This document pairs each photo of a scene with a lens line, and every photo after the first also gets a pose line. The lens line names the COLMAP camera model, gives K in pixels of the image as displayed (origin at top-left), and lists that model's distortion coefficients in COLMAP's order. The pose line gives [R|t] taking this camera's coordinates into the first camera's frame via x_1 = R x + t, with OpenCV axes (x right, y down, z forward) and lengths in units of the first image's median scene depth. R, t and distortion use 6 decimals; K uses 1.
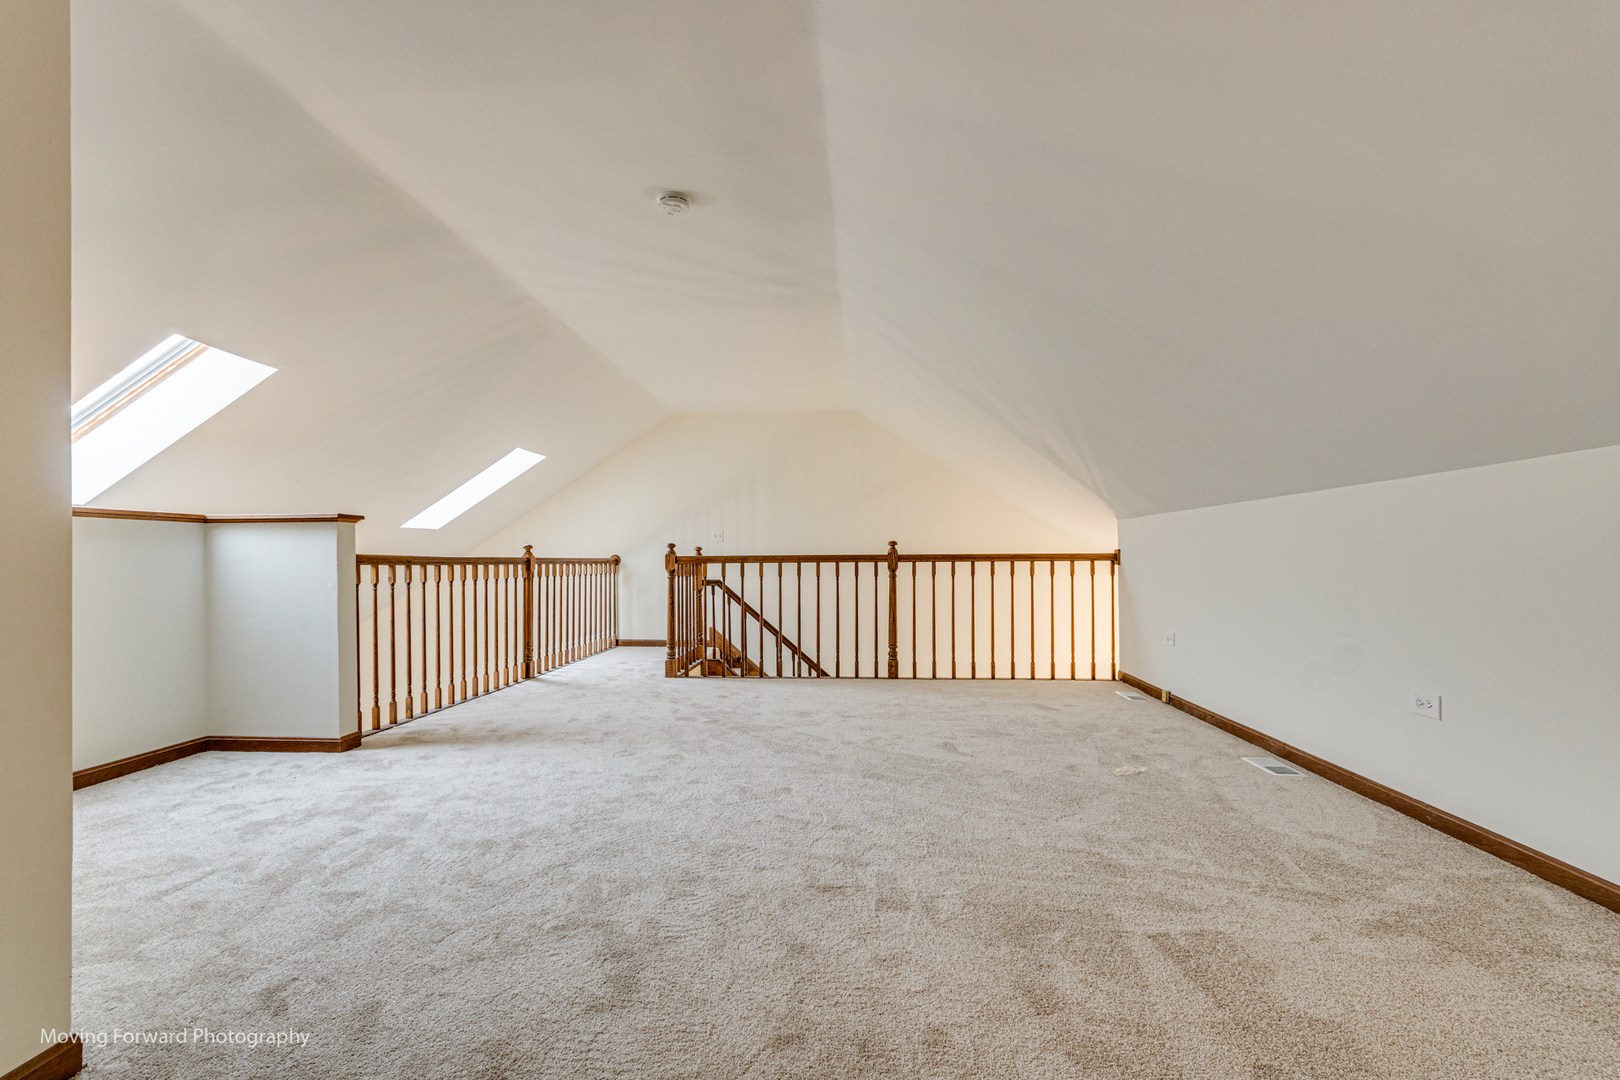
lens RADIAL K [[749.8, 0, 797.6], [0, 749.8, 553.6], [0, 0, 1]] dist [0.005222, 0.000990]
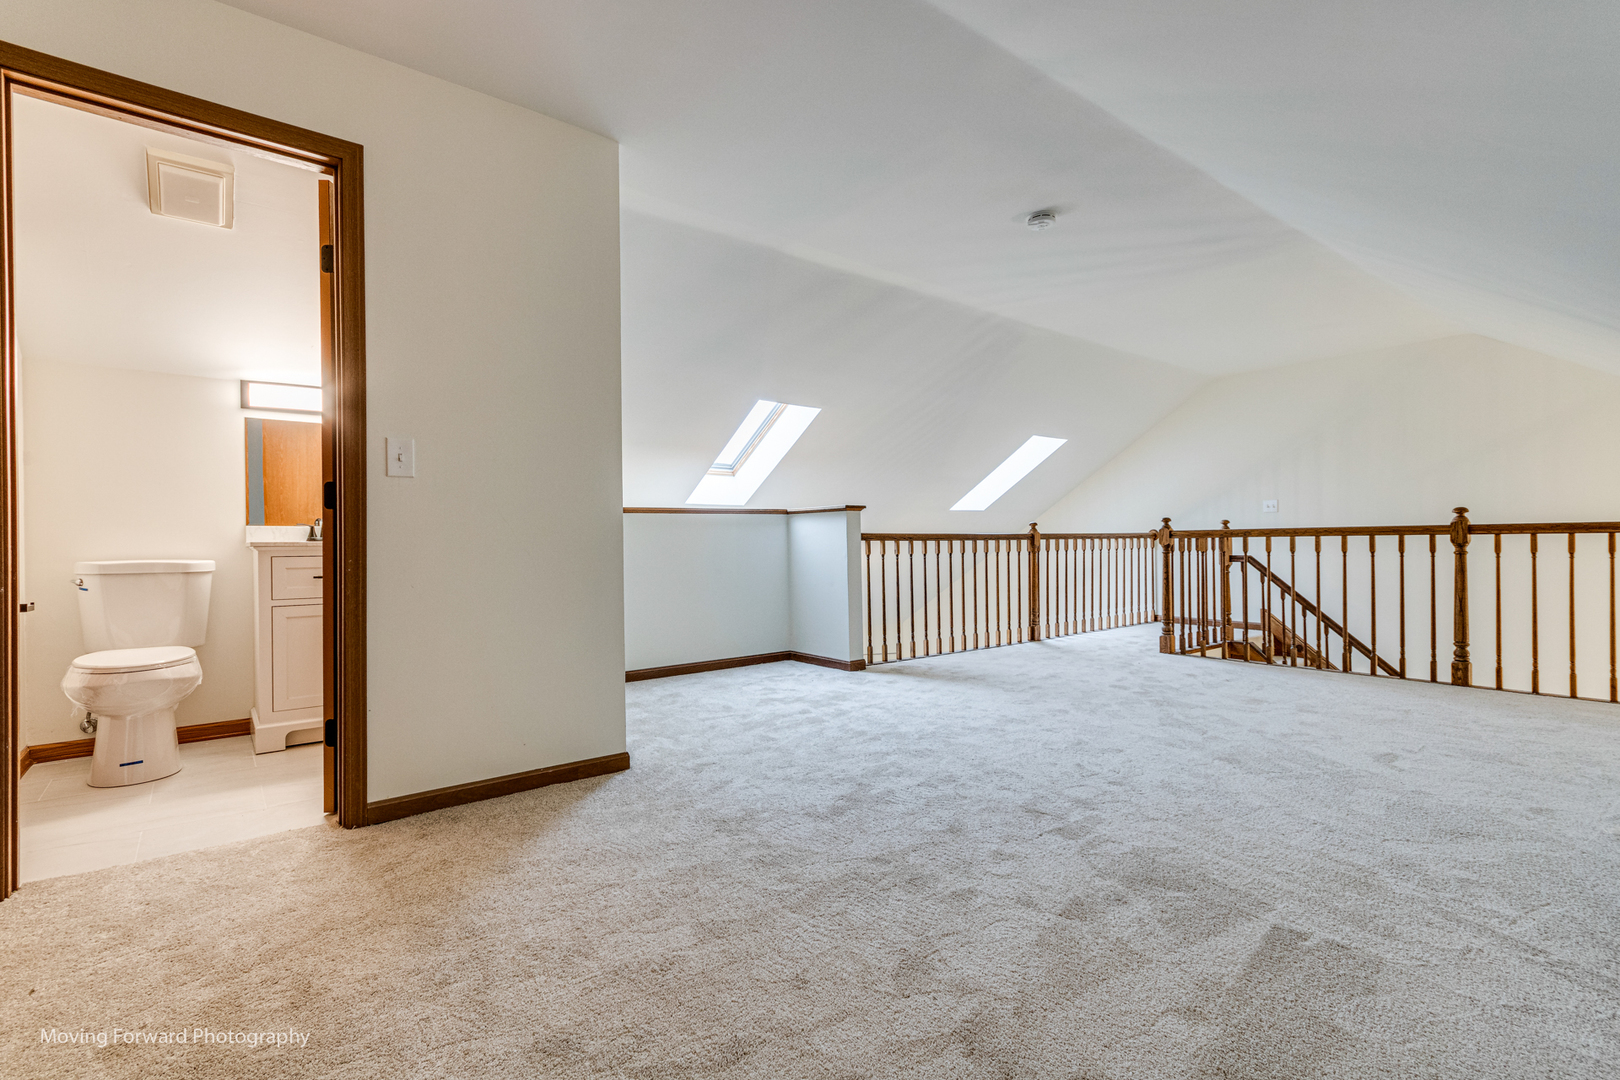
lens RADIAL K [[777.4, 0, 807.8], [0, 777.4, 546.4], [0, 0, 1]] dist [0.003420, 0.001399]
pose [[0.672671, 0.002617, -0.739937, 0.422273], [0.016001, 0.999708, 0.018082, -0.002730], [0.739769, -0.024003, 0.672433, -0.053283]]
